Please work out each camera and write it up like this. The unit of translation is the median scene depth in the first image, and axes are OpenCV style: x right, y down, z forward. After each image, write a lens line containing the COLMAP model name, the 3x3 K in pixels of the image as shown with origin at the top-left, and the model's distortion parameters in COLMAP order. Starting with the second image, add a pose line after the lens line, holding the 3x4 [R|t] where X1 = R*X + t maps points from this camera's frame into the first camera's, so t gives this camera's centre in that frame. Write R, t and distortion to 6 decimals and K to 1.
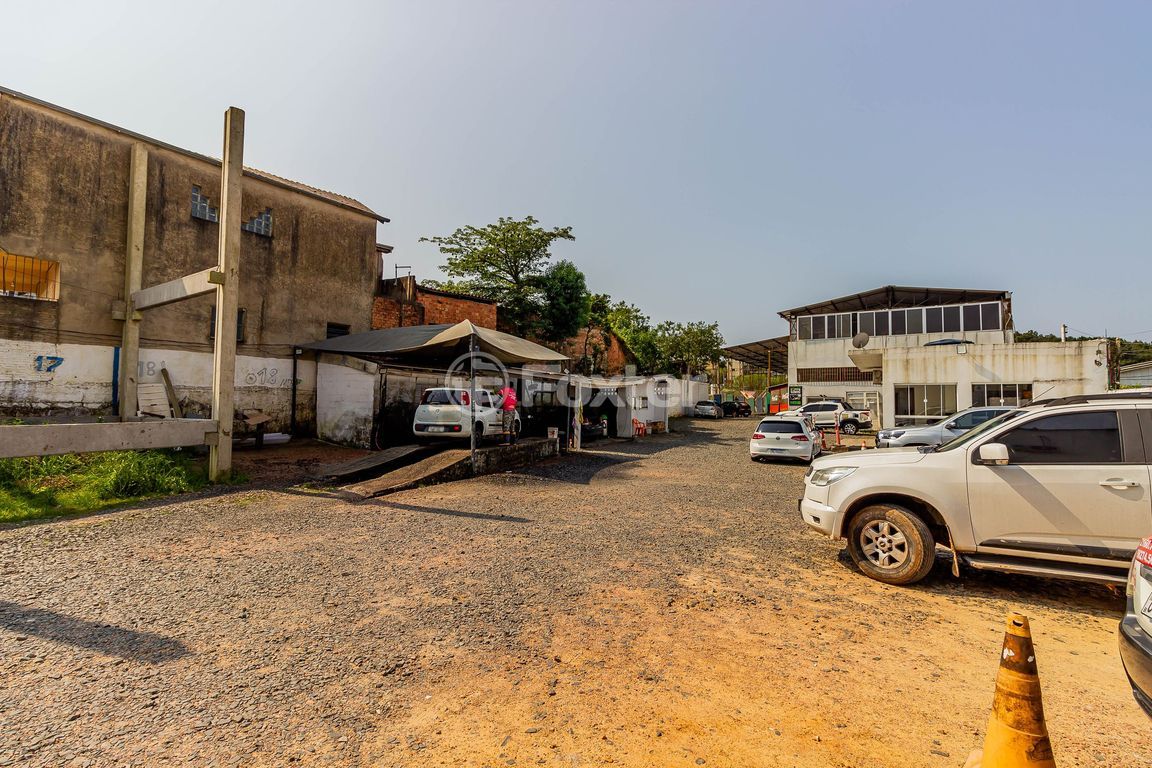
lens RADIAL K [[529.7, 0, 575.6], [0, 529.7, 384.1], [0, 0, 1]] dist [0.000250, 0.000542]
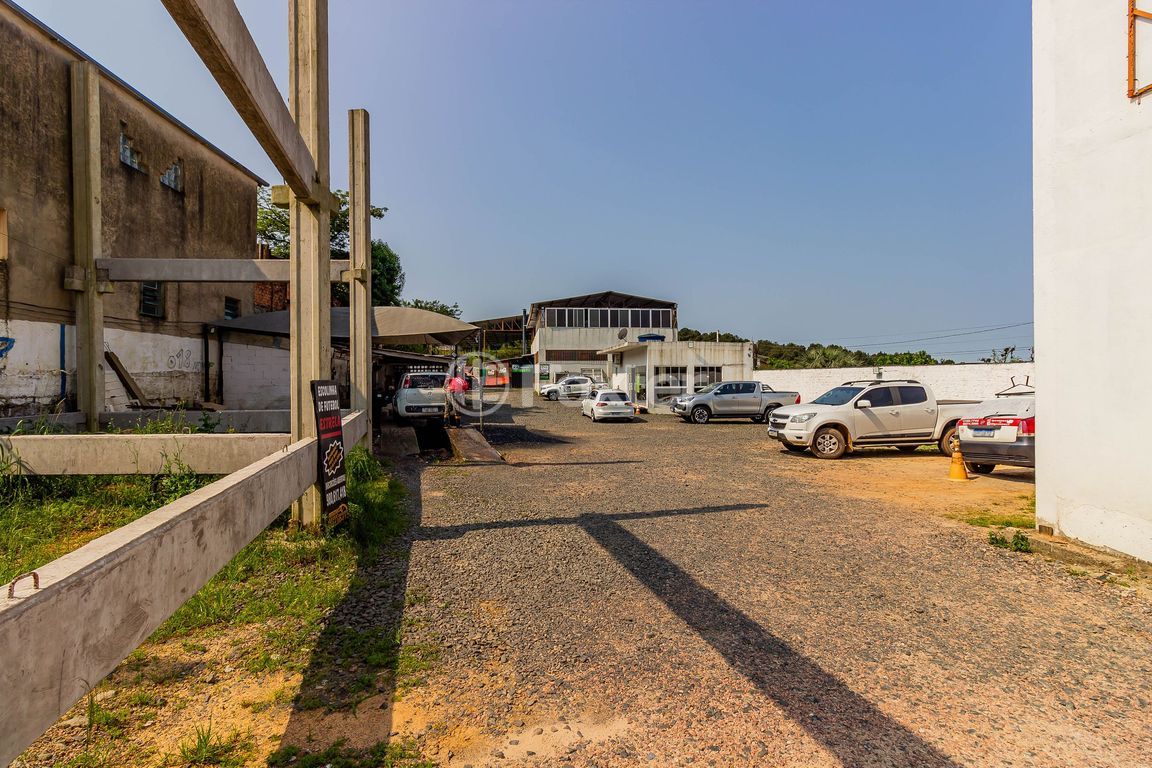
lens RADIAL K [[529.7, 0, 576.9], [0, 529.7, 382.1], [0, 0, 1]] dist [0.000250, 0.000542]
pose [[0.790956, -0.017778, 0.611614, -0.702801], [-0.012533, 0.998897, 0.045243, -0.028215], [-0.611744, -0.043450, 0.789862, -0.074683]]
